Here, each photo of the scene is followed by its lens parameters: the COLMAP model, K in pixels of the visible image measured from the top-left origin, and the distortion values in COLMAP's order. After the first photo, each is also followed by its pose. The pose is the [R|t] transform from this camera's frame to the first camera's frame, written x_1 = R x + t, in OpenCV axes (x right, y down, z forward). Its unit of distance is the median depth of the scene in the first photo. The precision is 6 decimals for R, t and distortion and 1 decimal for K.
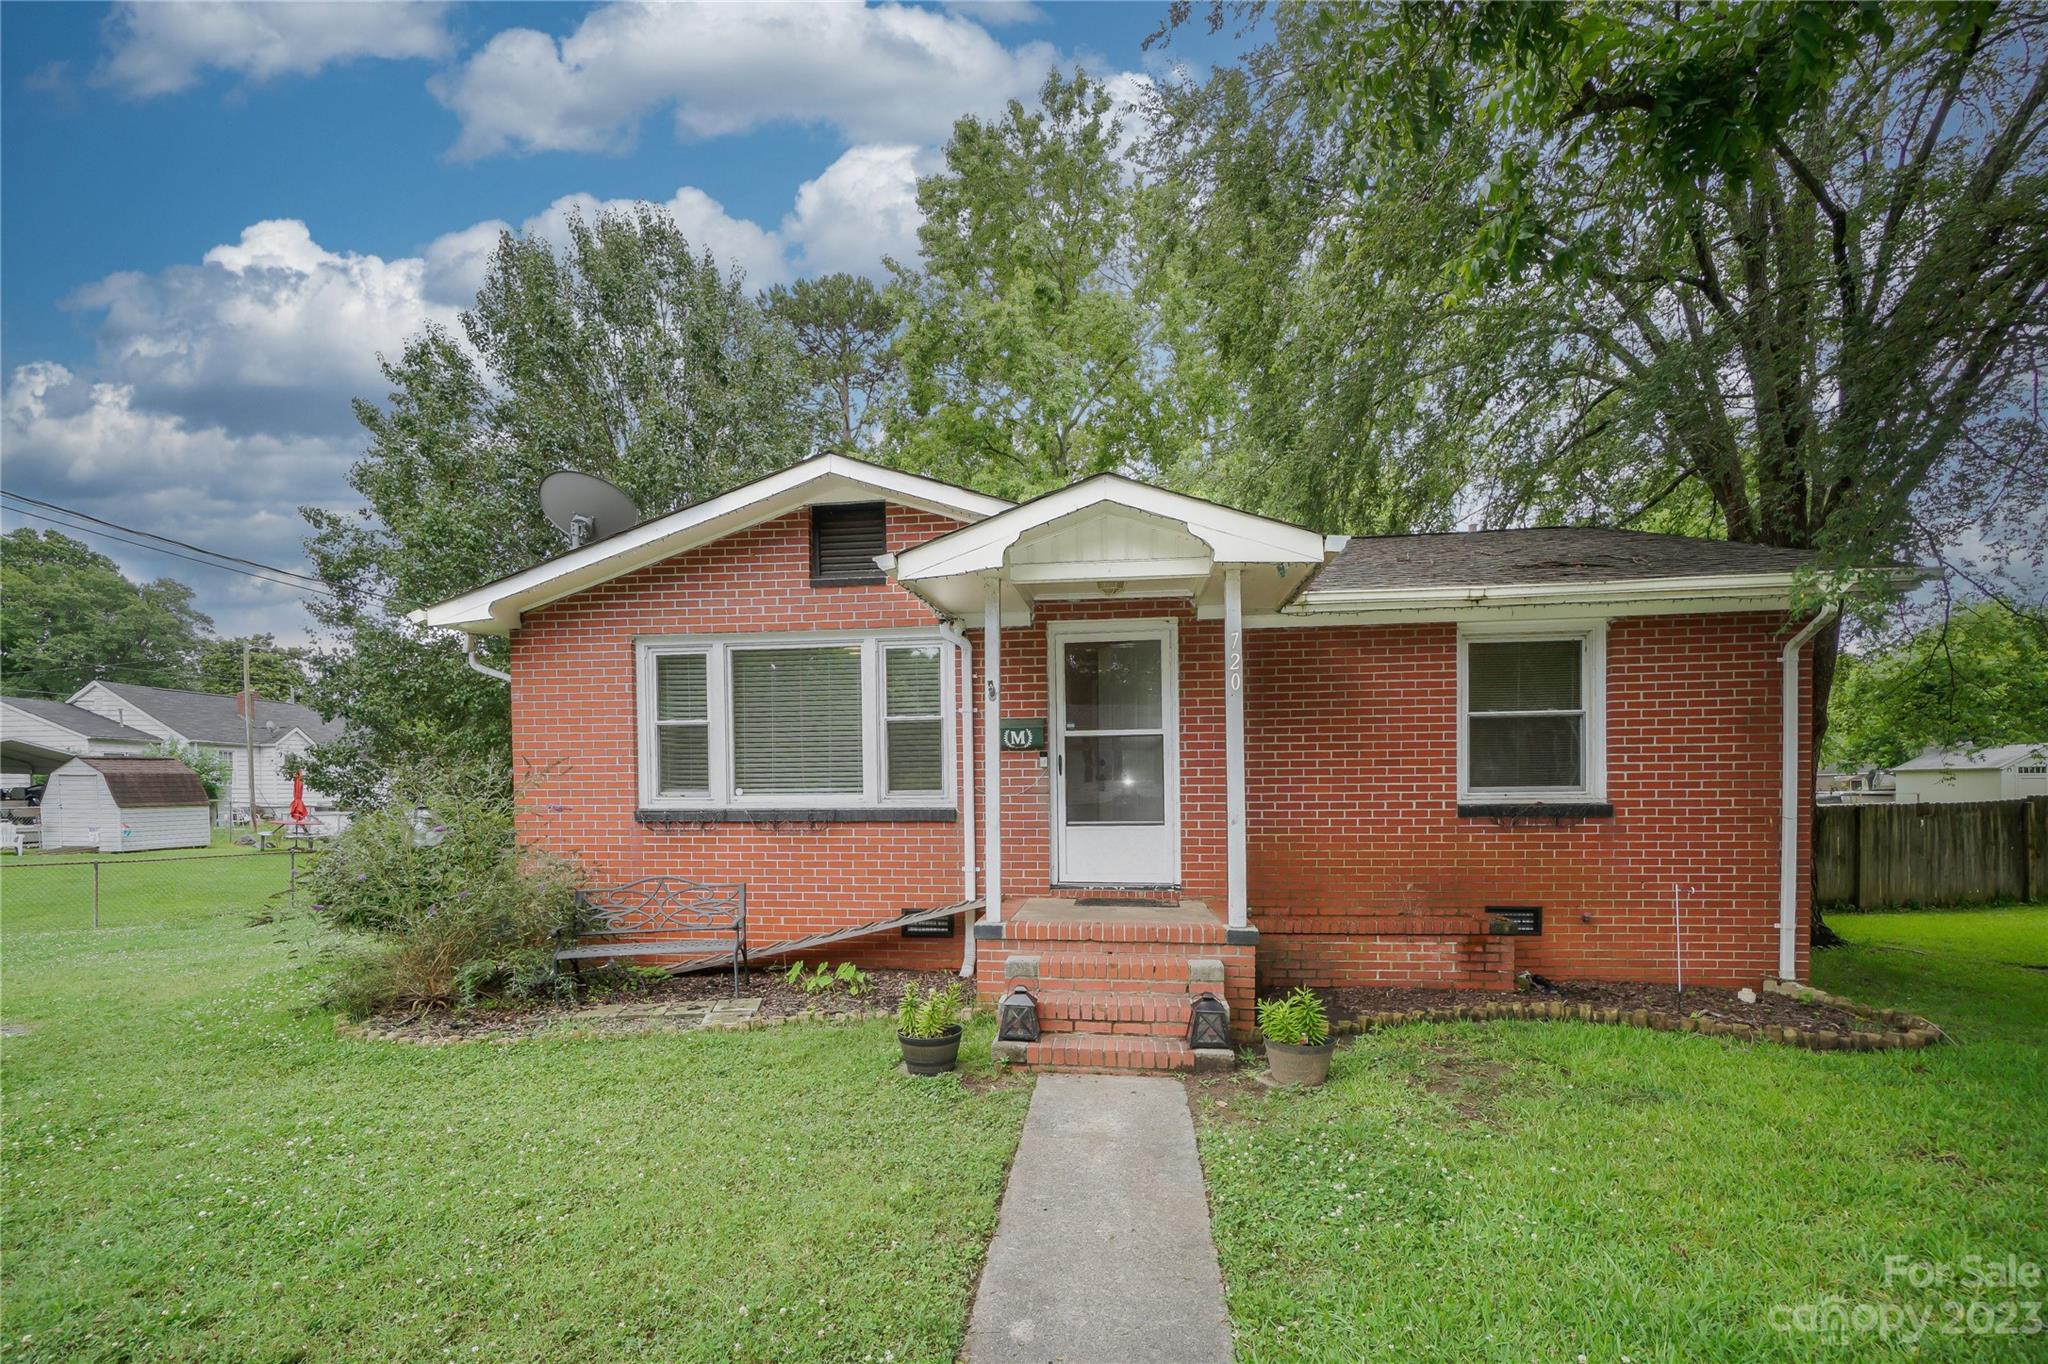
lens RADIAL K [[930.2, 0, 1021.3], [0, 930.2, 761.2], [0, 0, 1]] dist [-0.001050, -0.000001]
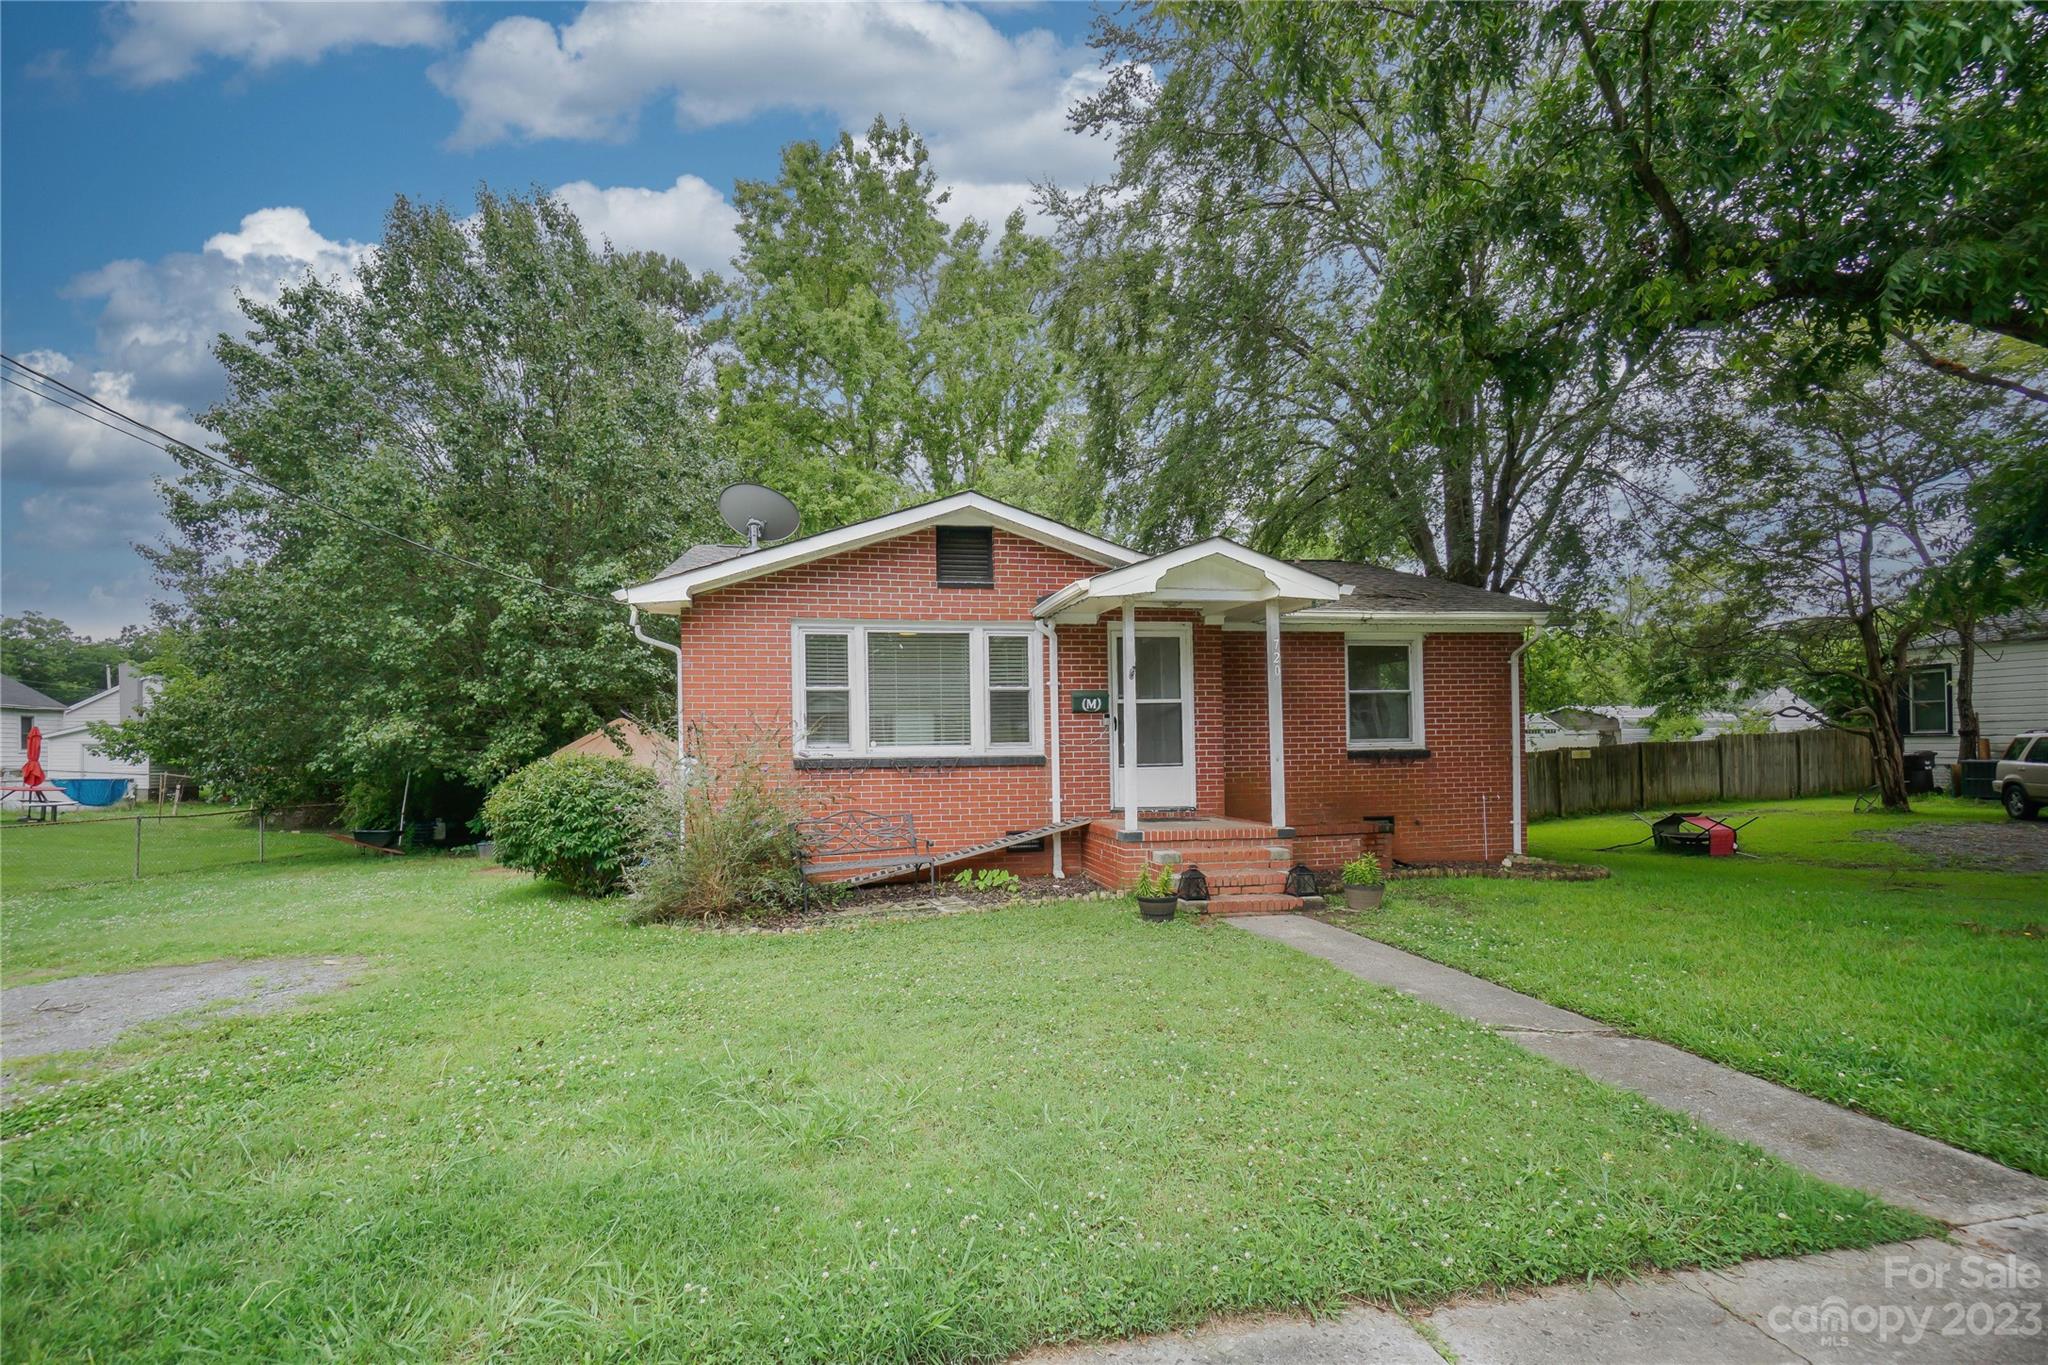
lens RADIAL K [[915.4, 0, 996.0], [0, 915.4, 678.3], [0, 0, 1]] dist [-0.002969, -0.000086]
pose [[0.945596, 0.019744, 0.324744, -0.566090], [-0.003715, 0.998747, -0.049903, 0.005157], [-0.325323, 0.045981, 0.944484, -0.241221]]
